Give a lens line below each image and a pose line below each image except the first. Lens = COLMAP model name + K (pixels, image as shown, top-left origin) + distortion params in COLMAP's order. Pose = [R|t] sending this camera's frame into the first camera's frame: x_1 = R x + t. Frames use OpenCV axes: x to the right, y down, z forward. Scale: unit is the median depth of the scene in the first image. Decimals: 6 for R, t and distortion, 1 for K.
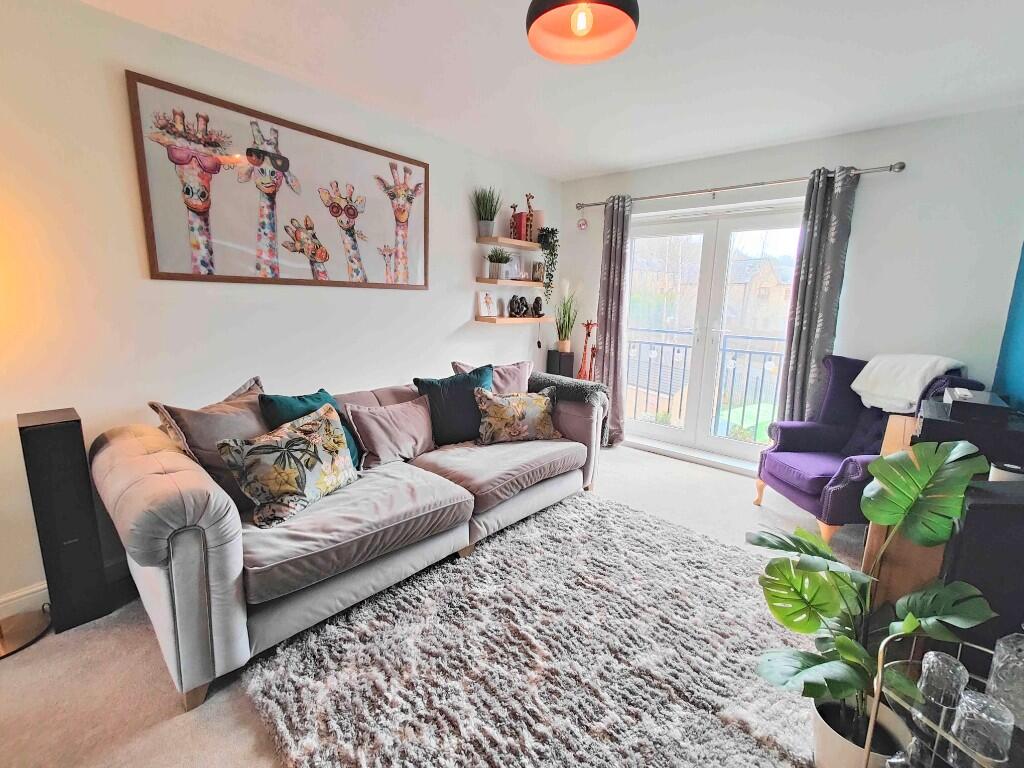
lens RADIAL K [[449.0, 0, 510.8], [0, 449.0, 377.3], [0, 0, 1]] dist [0.007070, -0.000252]
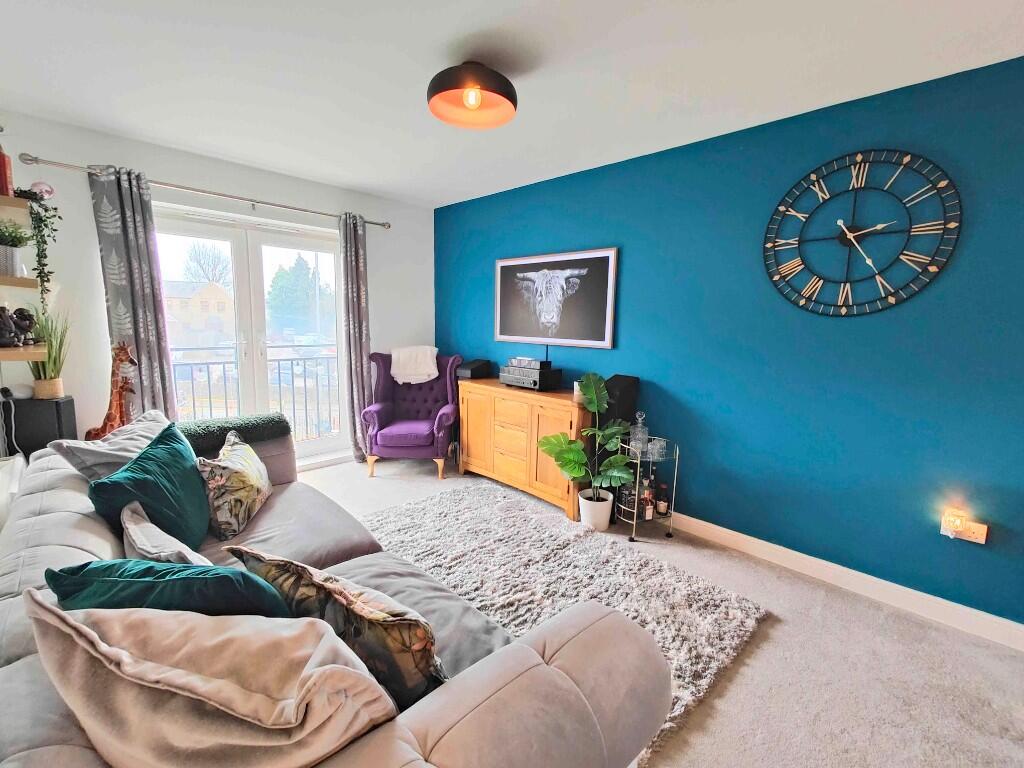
lens RADIAL K [[449.0, 0, 510.8], [0, 449.0, 377.3], [0, 0, 1]] dist [0.007070, -0.000252]
pose [[0.071430, -0.153466, 0.985569, -0.630463], [0.158501, 0.977284, 0.140688, -0.104305], [-0.984772, 0.146164, 0.094131, 0.479836]]
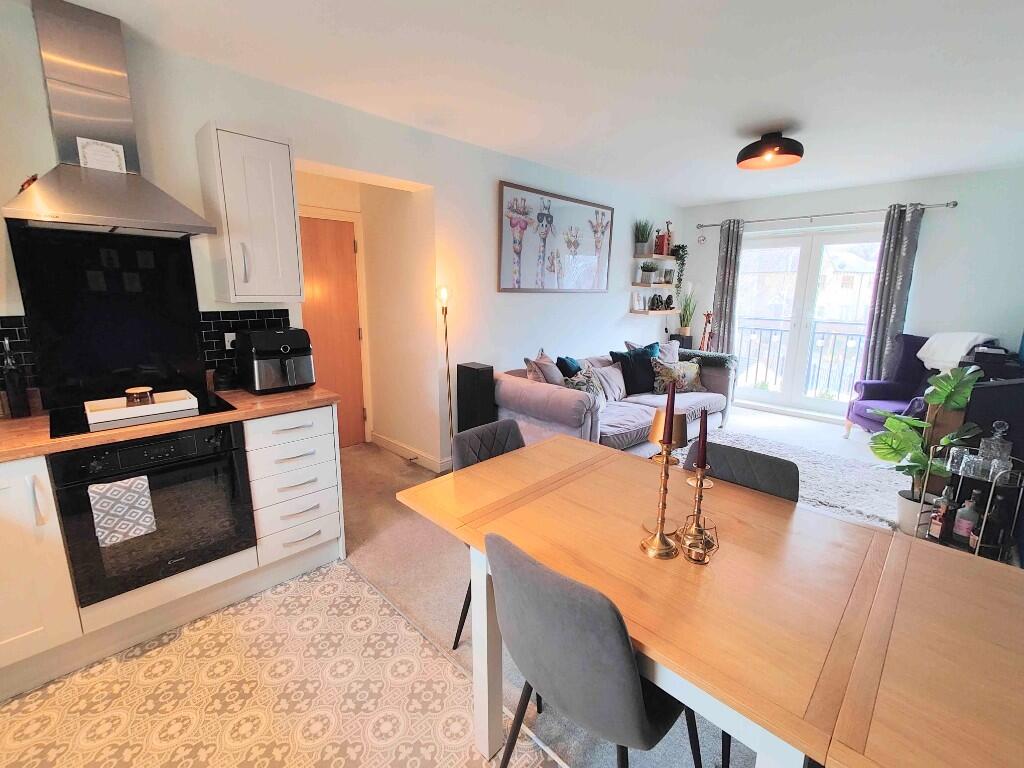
lens RADIAL K [[449.0, 0, 510.8], [0, 449.0, 377.3], [0, 0, 1]] dist [0.007070, -0.000252]
pose [[0.996842, -0.001442, -0.079398, -0.422084], [0.002763, 0.999860, 0.016530, 0.063048], [0.079363, -0.016697, 0.996706, -0.541532]]
